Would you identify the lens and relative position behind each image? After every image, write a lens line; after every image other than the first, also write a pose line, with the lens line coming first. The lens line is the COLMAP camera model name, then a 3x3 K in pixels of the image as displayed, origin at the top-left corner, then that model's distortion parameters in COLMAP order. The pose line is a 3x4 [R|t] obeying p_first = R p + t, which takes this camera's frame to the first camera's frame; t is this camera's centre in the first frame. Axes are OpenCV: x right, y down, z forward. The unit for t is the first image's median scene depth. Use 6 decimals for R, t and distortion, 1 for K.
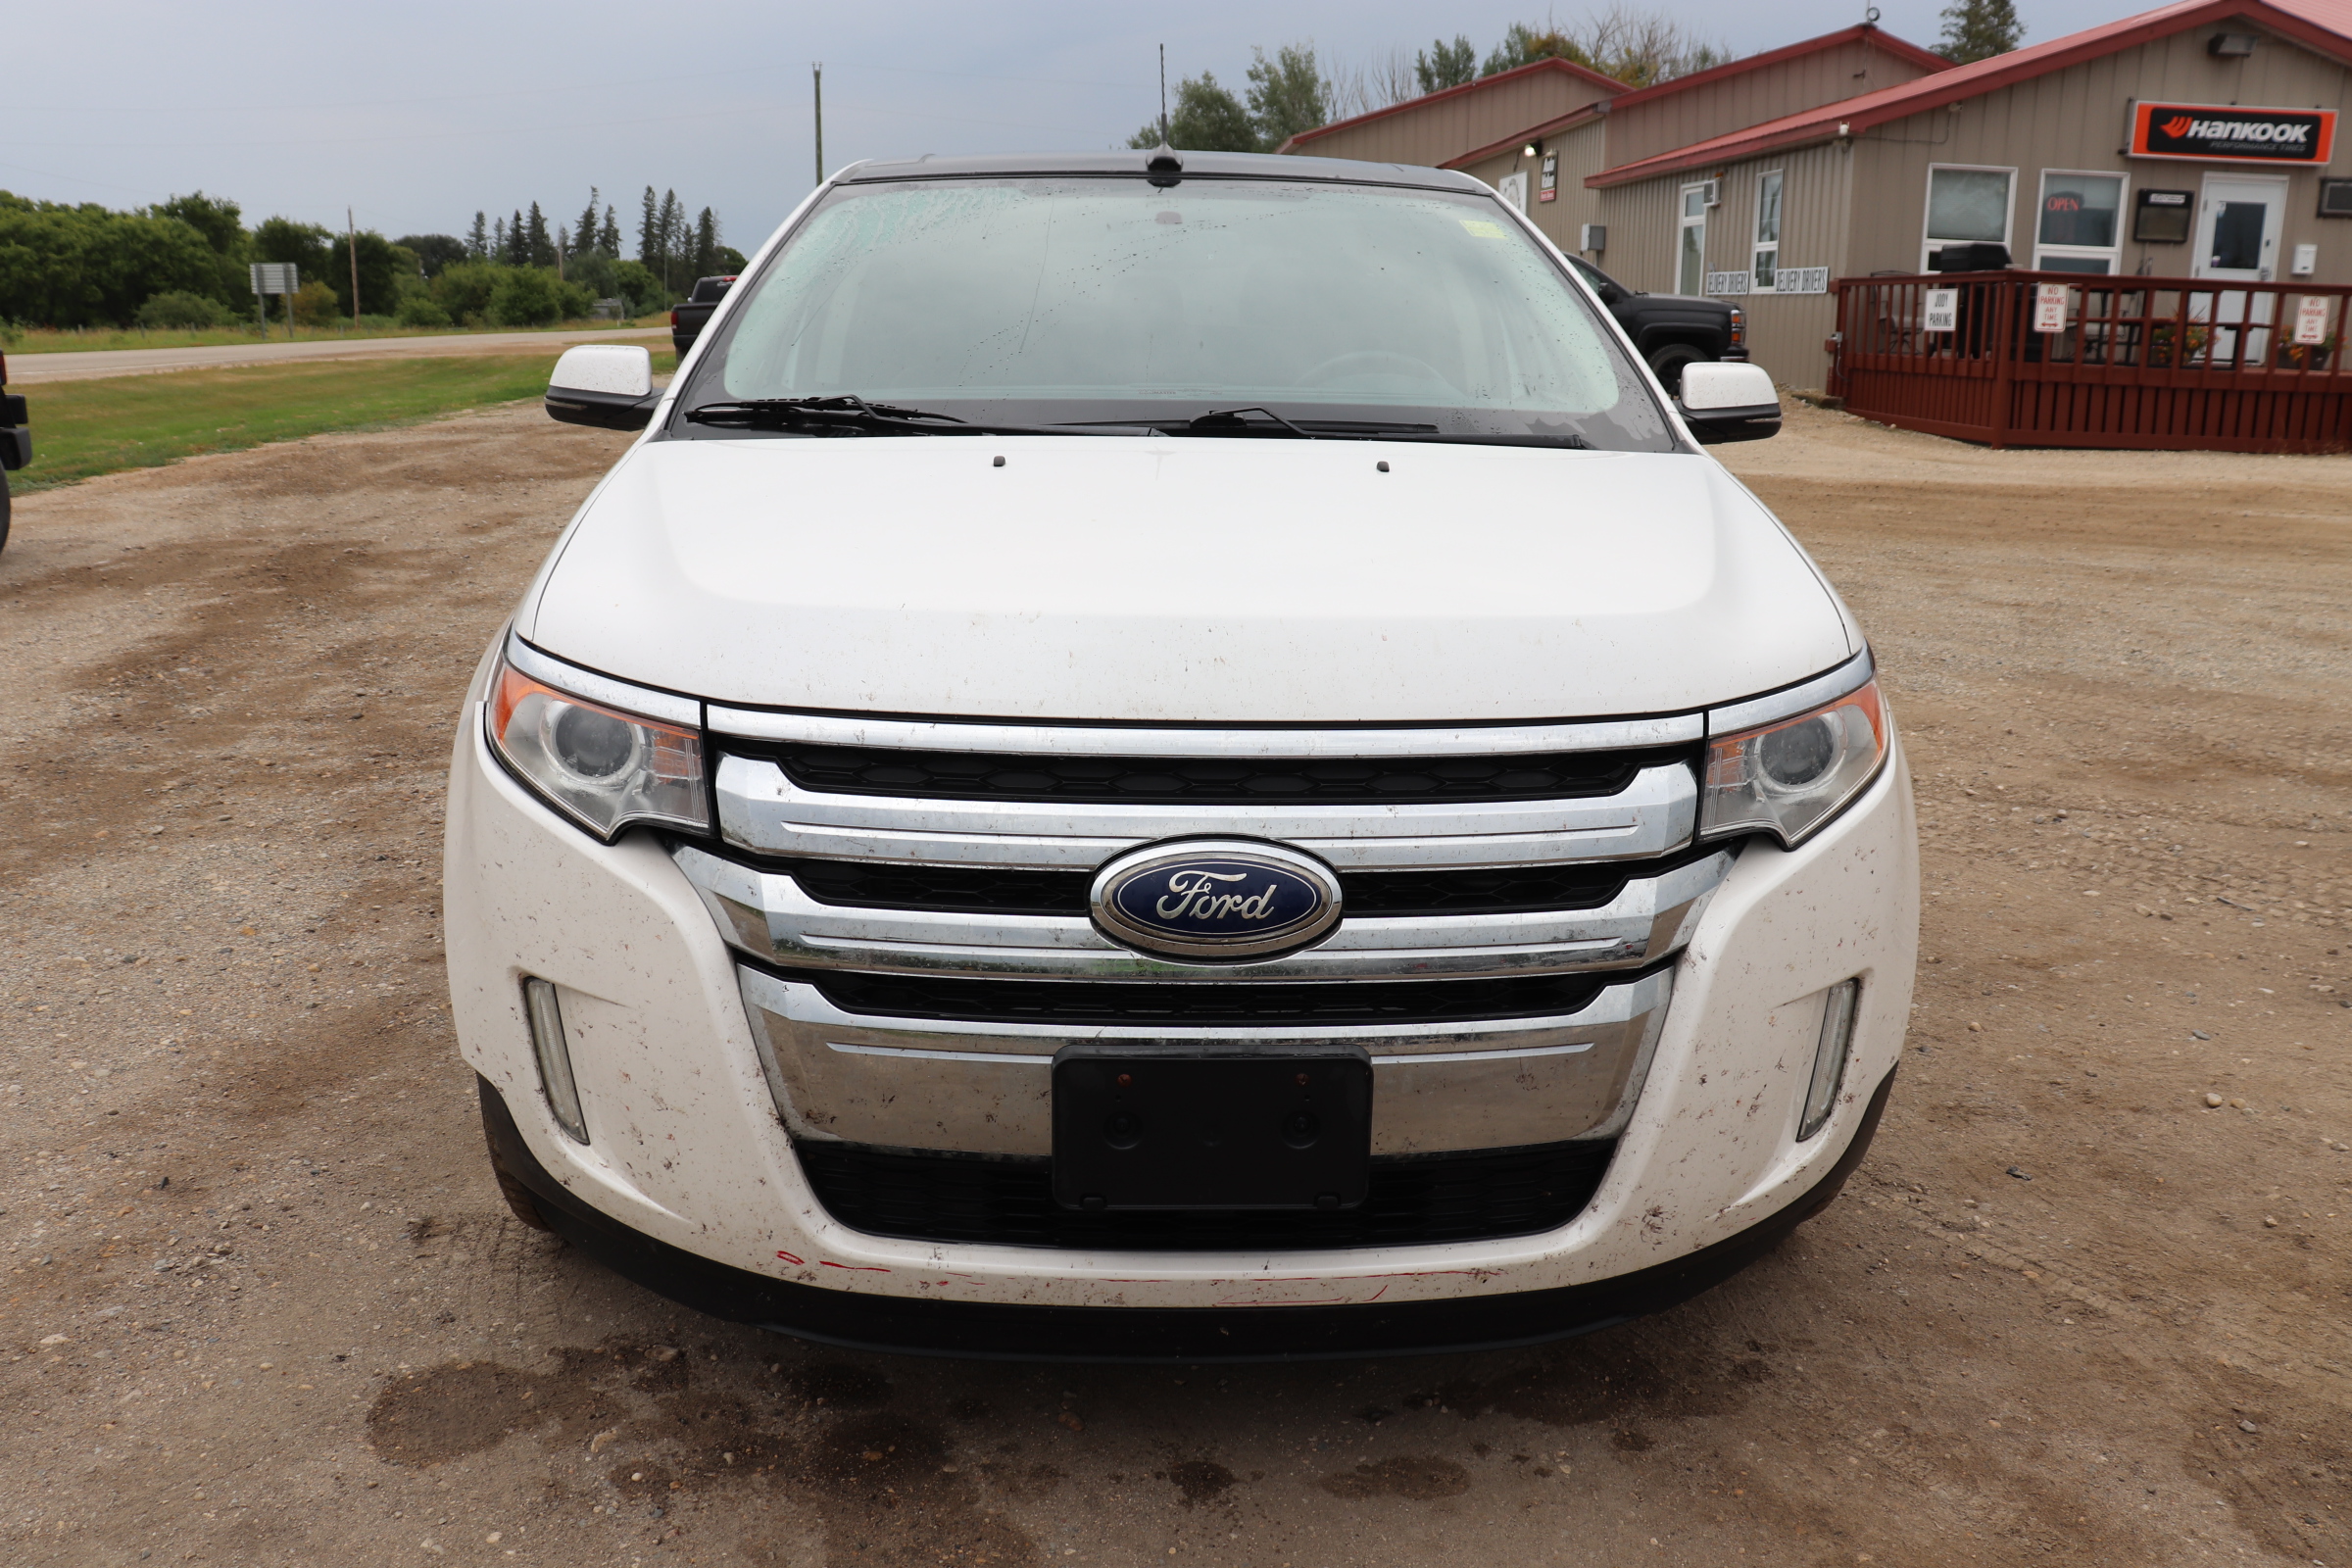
lens RADIAL K [[1935.2, 0, 1182.0], [0, 1935.2, 762.0], [0, 0, 1]] dist [-0.174871, 0.166846]
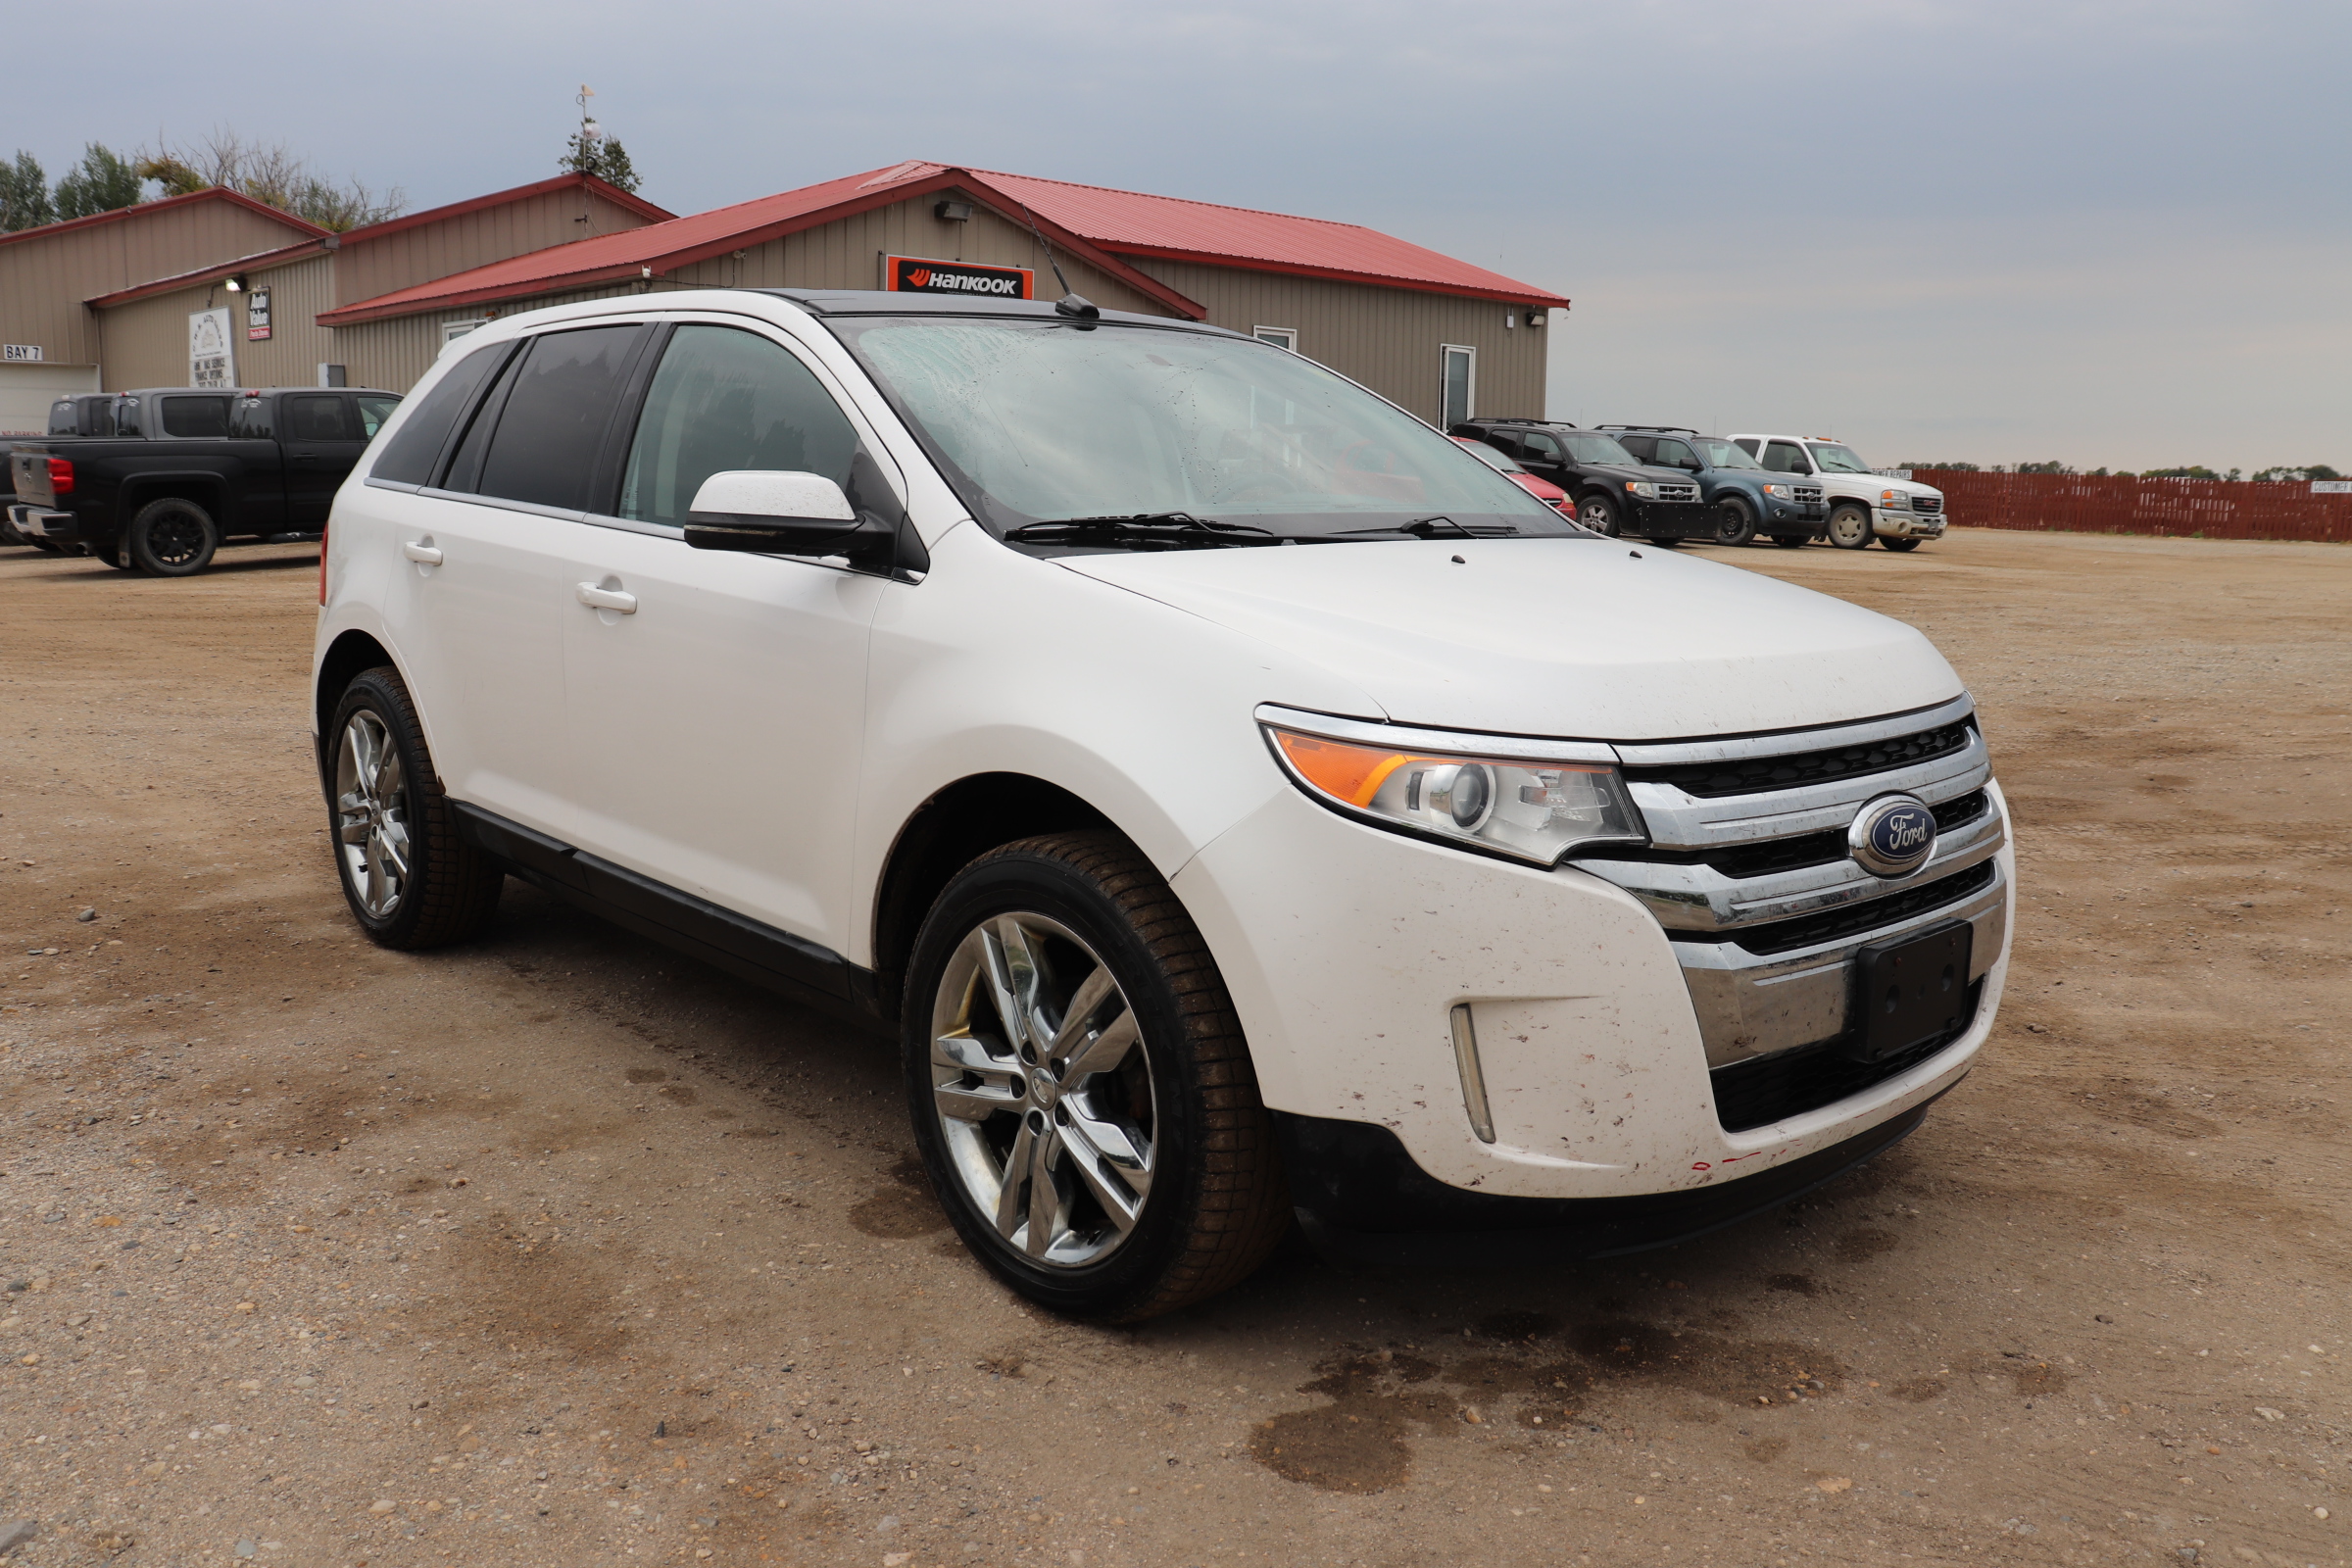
lens RADIAL K [[1935.2, 0, 1182.0], [0, 1935.2, 762.0], [0, 0, 1]] dist [-0.174871, 0.166846]
pose [[0.762377, -0.104717, 0.638605, -0.944644], [0.148700, 0.988763, -0.015385, -0.030923], [-0.629817, 0.106690, 0.769381, 0.154659]]
